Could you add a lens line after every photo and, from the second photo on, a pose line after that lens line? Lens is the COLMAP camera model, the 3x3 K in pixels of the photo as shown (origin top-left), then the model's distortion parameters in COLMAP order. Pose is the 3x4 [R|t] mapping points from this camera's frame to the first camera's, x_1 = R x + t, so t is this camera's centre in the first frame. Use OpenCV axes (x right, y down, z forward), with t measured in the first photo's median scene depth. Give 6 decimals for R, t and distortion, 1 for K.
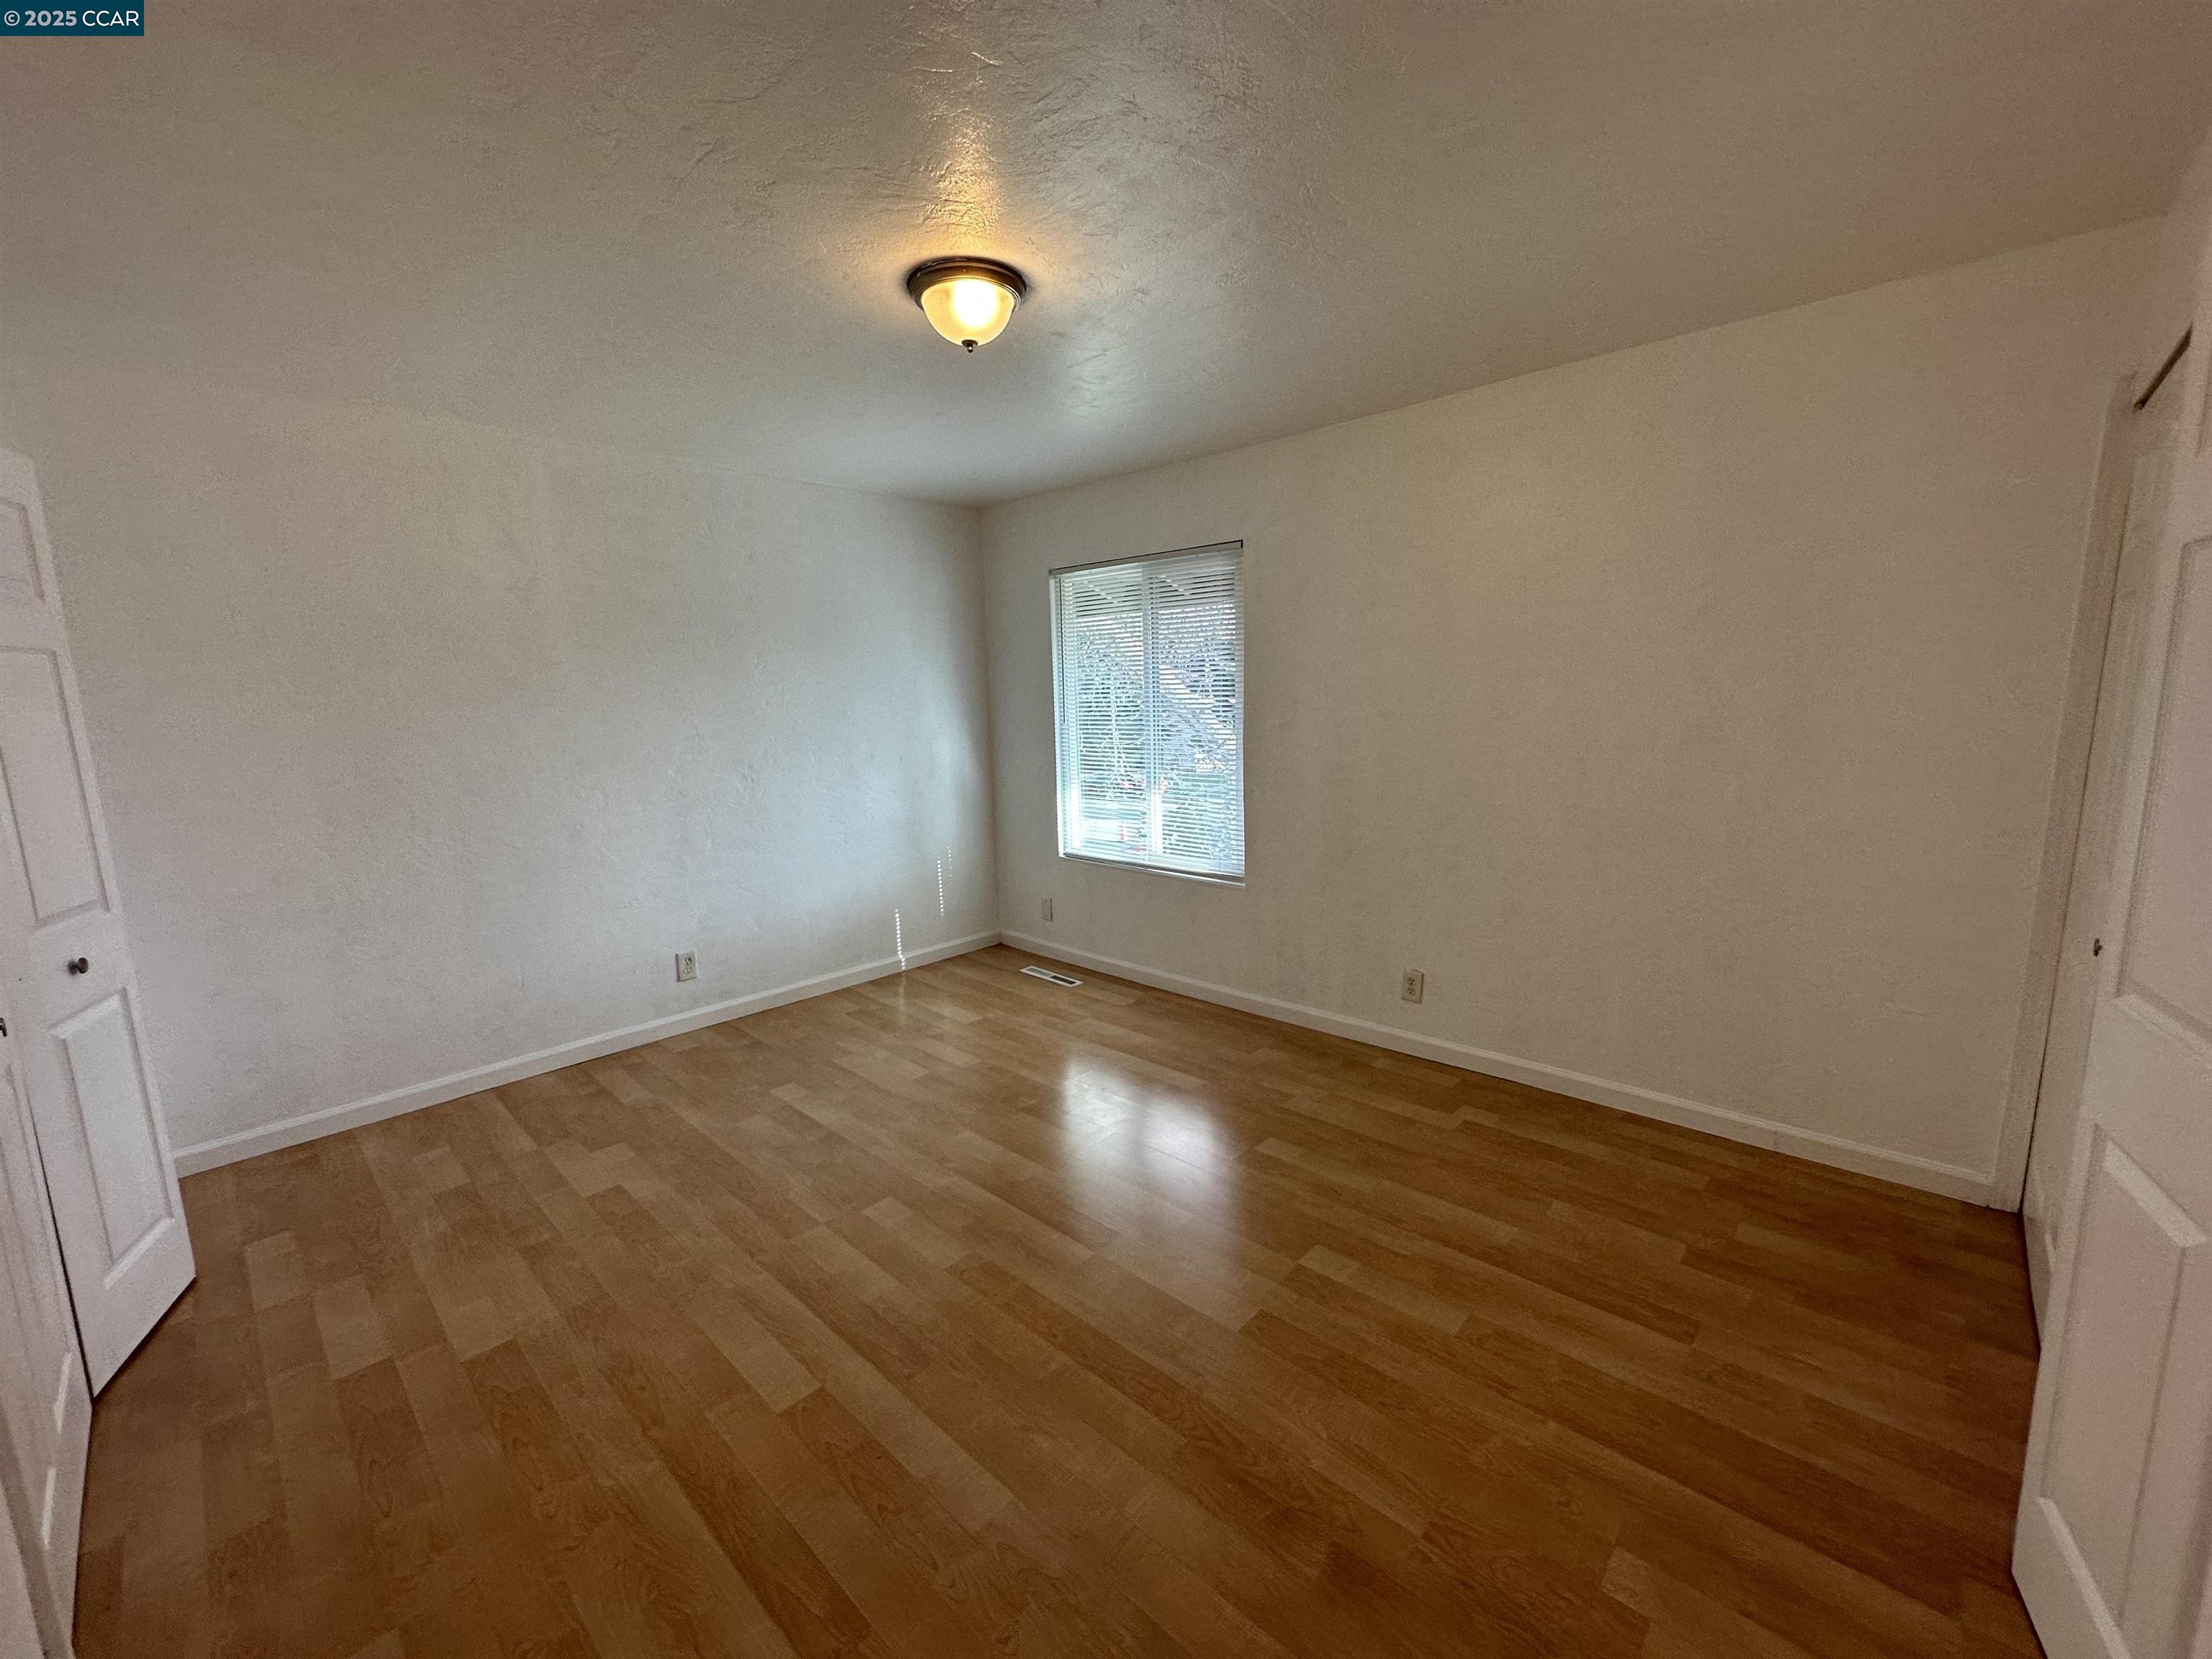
lens RADIAL K [[893.1, 0, 1107.7], [0, 893.1, 820.0], [0, 0, 1]] dist [0.017765, 0.000128]
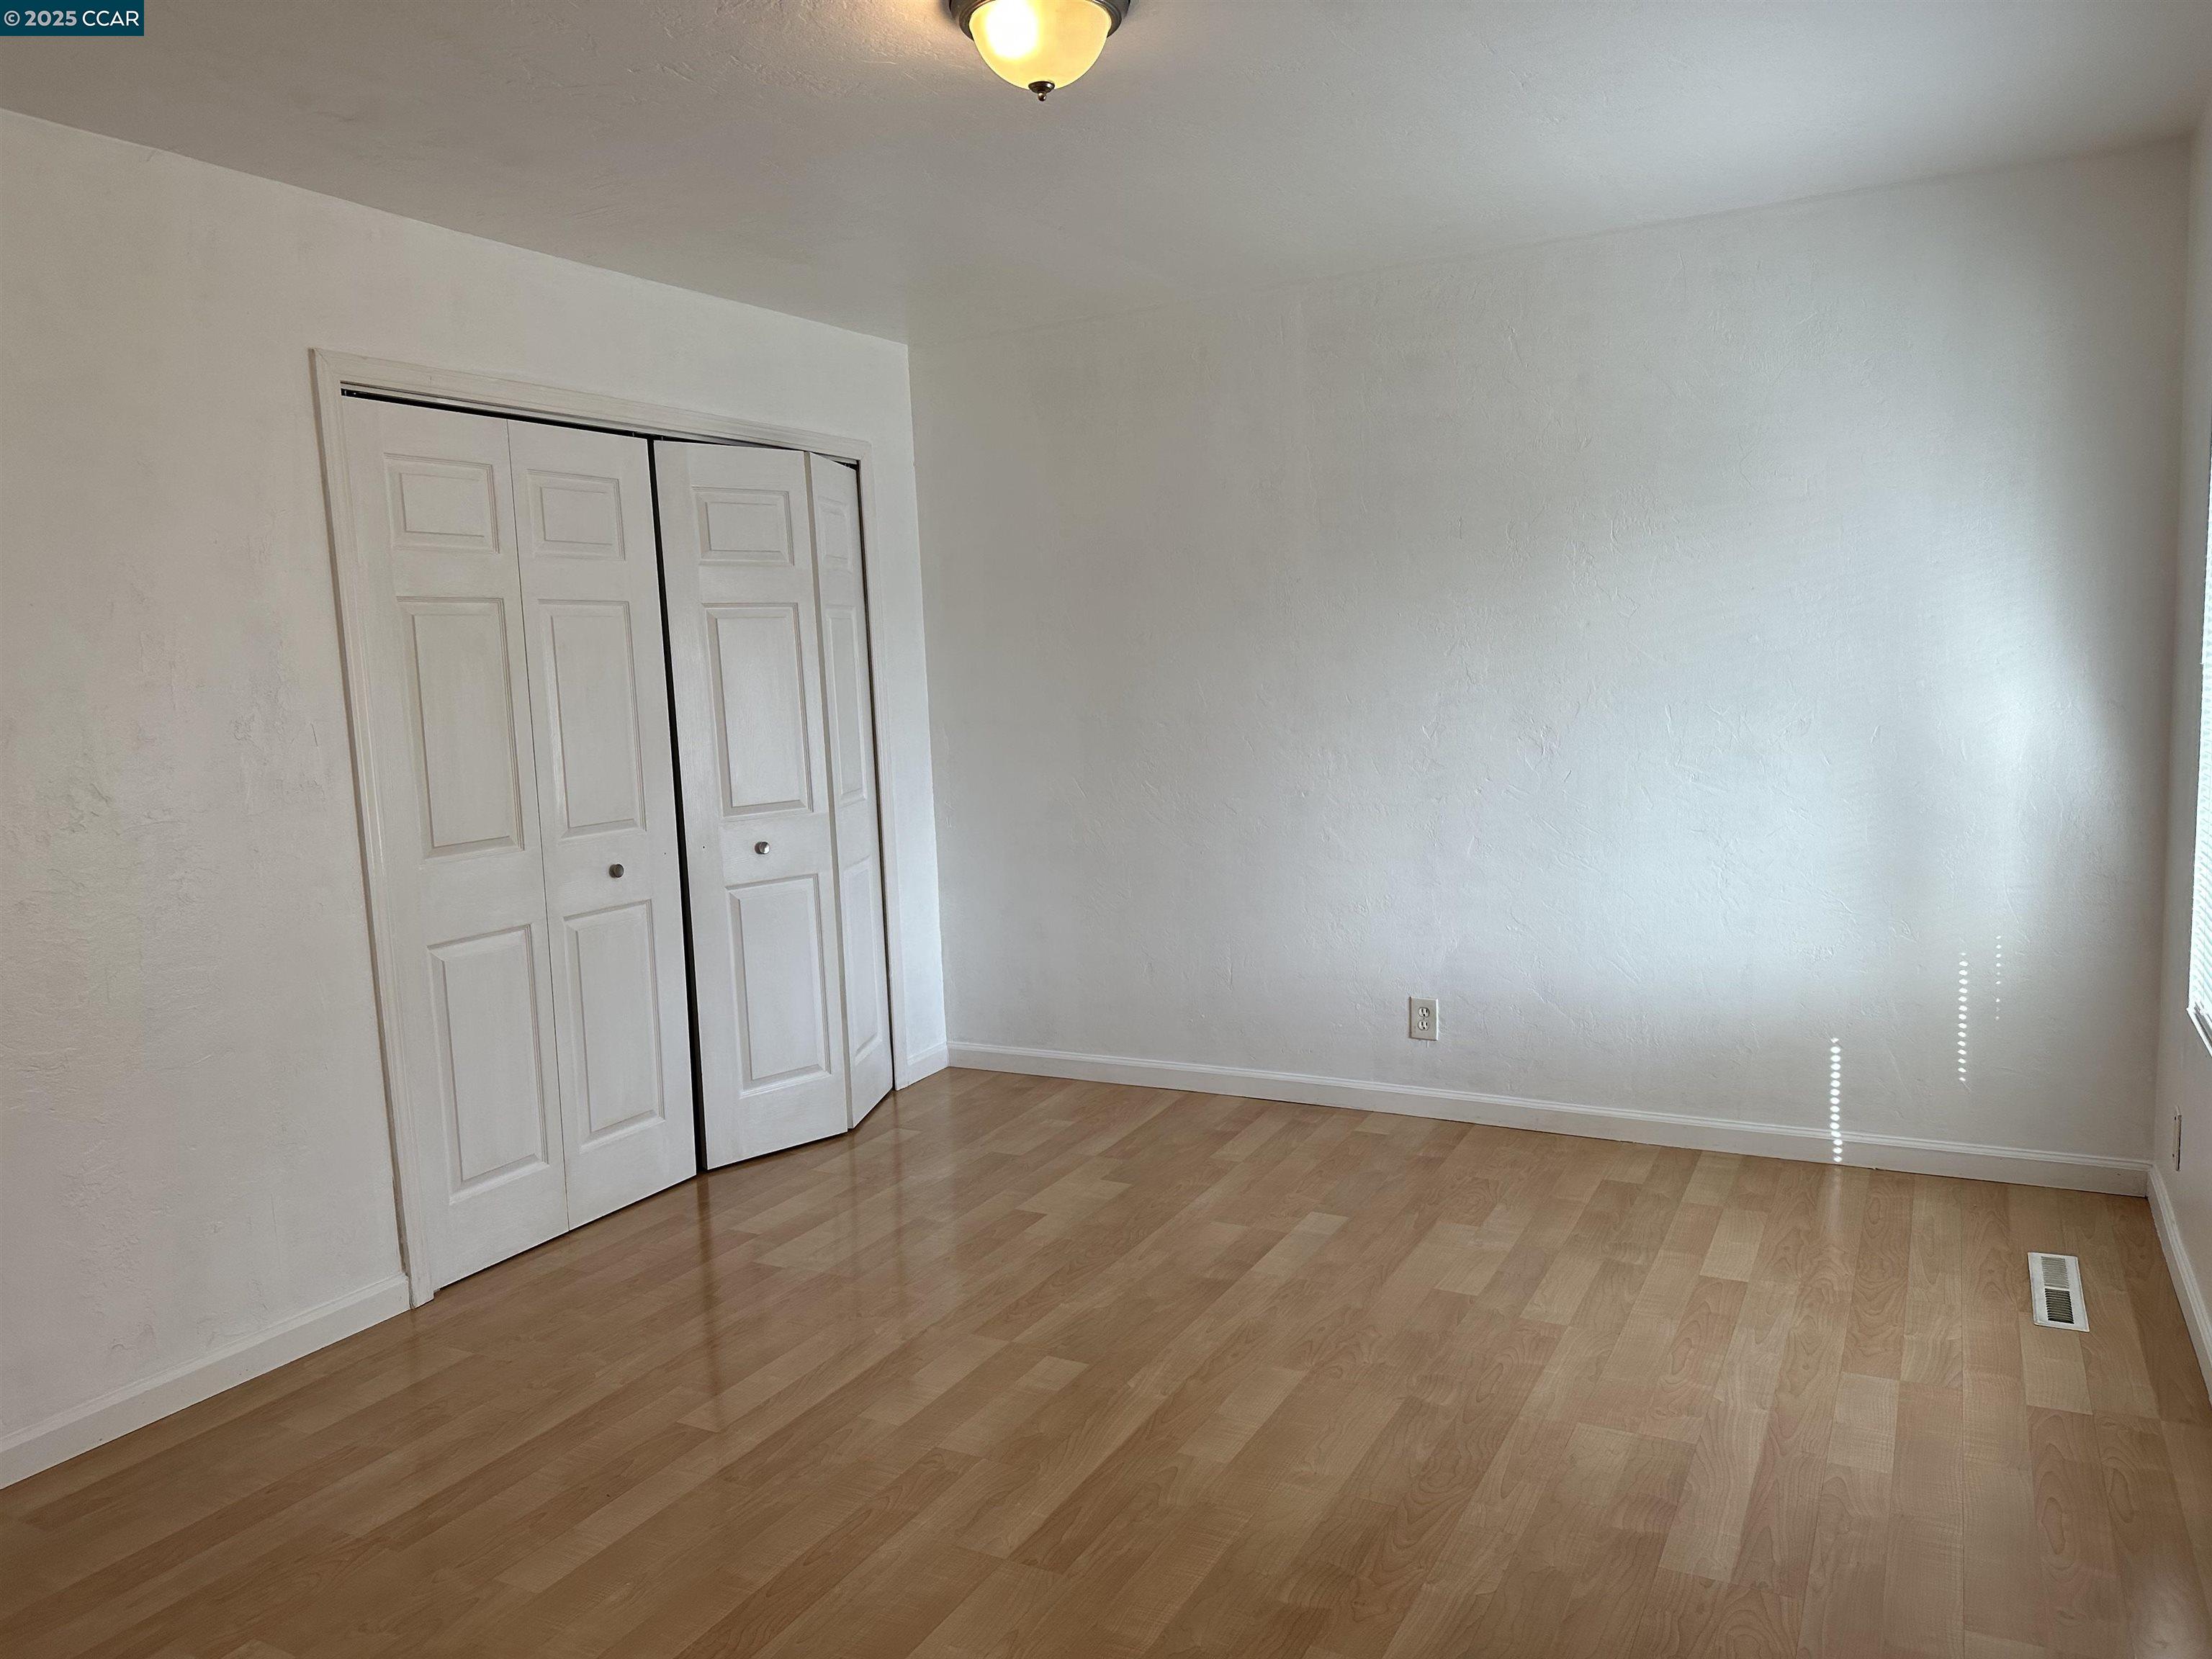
lens RADIAL K [[1555.8, 0, 1102.8], [0, 1555.8, 831.7], [0, 0, 1]] dist [0.063451, -0.076399]
pose [[0.254163, 0.121979, -0.959438, 0.617937], [-0.102491, 0.989826, 0.098692, -0.072359], [0.961715, 0.073250, 0.264079, 0.483074]]
